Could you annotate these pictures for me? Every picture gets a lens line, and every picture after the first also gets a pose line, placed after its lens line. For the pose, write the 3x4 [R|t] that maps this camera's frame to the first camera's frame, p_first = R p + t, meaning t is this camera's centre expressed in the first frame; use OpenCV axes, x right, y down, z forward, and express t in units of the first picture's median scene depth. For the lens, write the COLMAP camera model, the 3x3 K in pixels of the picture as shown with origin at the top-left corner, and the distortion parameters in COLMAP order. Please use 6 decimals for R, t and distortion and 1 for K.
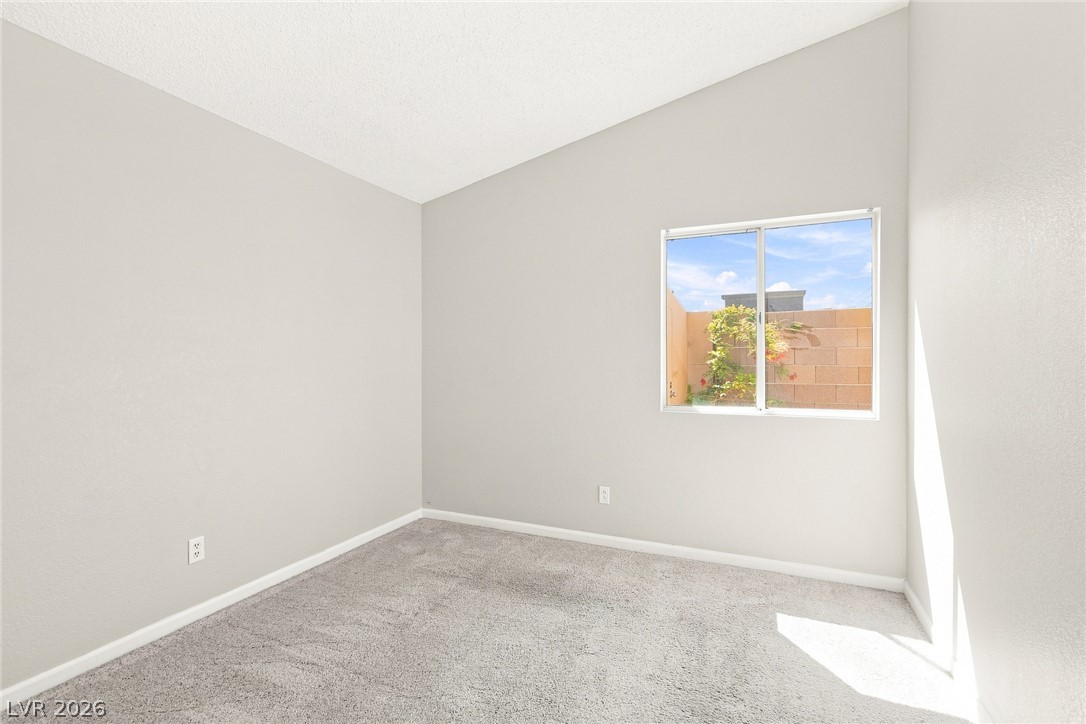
lens RADIAL K [[498.5, 0, 543.0], [0, 498.5, 362.0], [0, 0, 1]] dist [0.000752, -0.000350]
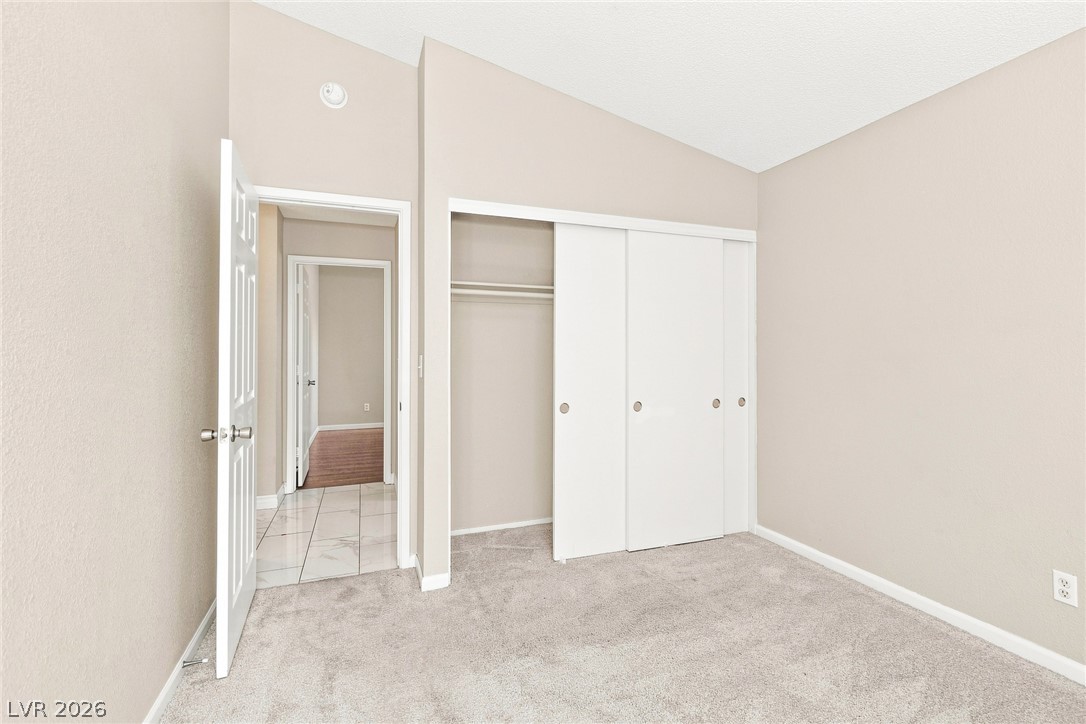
lens RADIAL K [[494.3, 0, 537.9], [0, 494.3, 348.1], [0, 0, 1]] dist [0.015209, 0.000121]
pose [[-0.722984, 0.000468, -0.690865, 0.555626], [0.010005, 0.999902, -0.009793, -0.009991], [0.690793, -0.013992, -0.722917, 1.180114]]
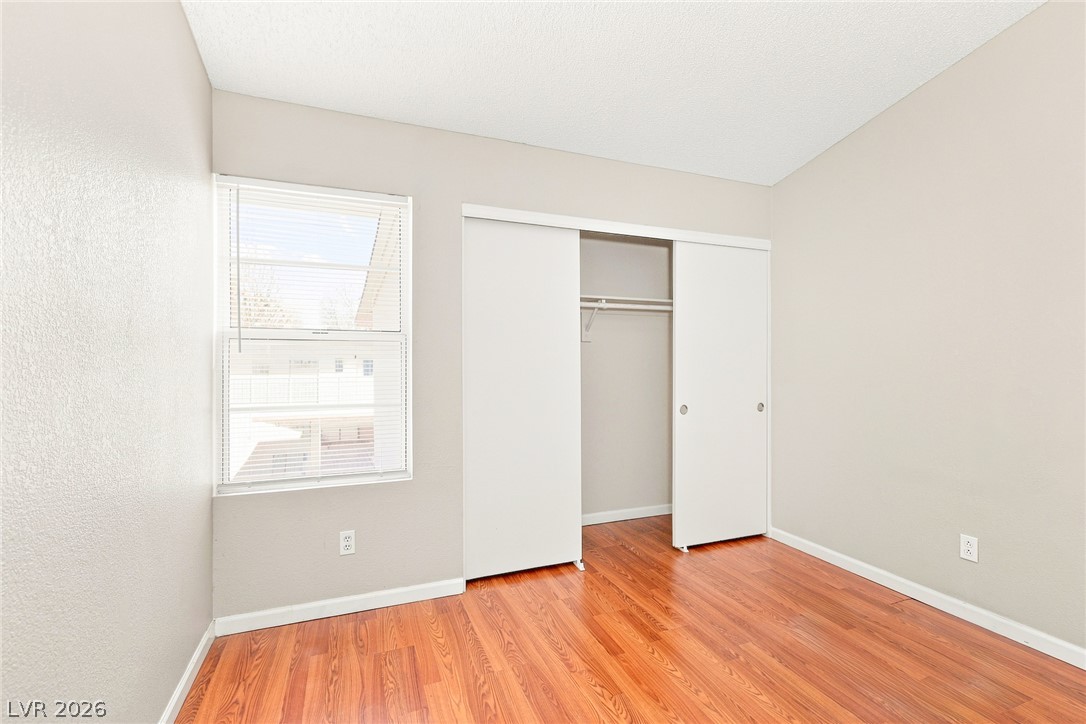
lens RADIAL K [[498.5, 0, 543.0], [0, 498.5, 362.0], [0, 0, 1]] dist [0.000752, -0.000350]
pose [[-0.710922, 0.009406, -0.703208, 0.589711], [0.007441, 0.999955, 0.005852, -0.010689], [0.703231, -0.001072, -0.710960, 1.164732]]
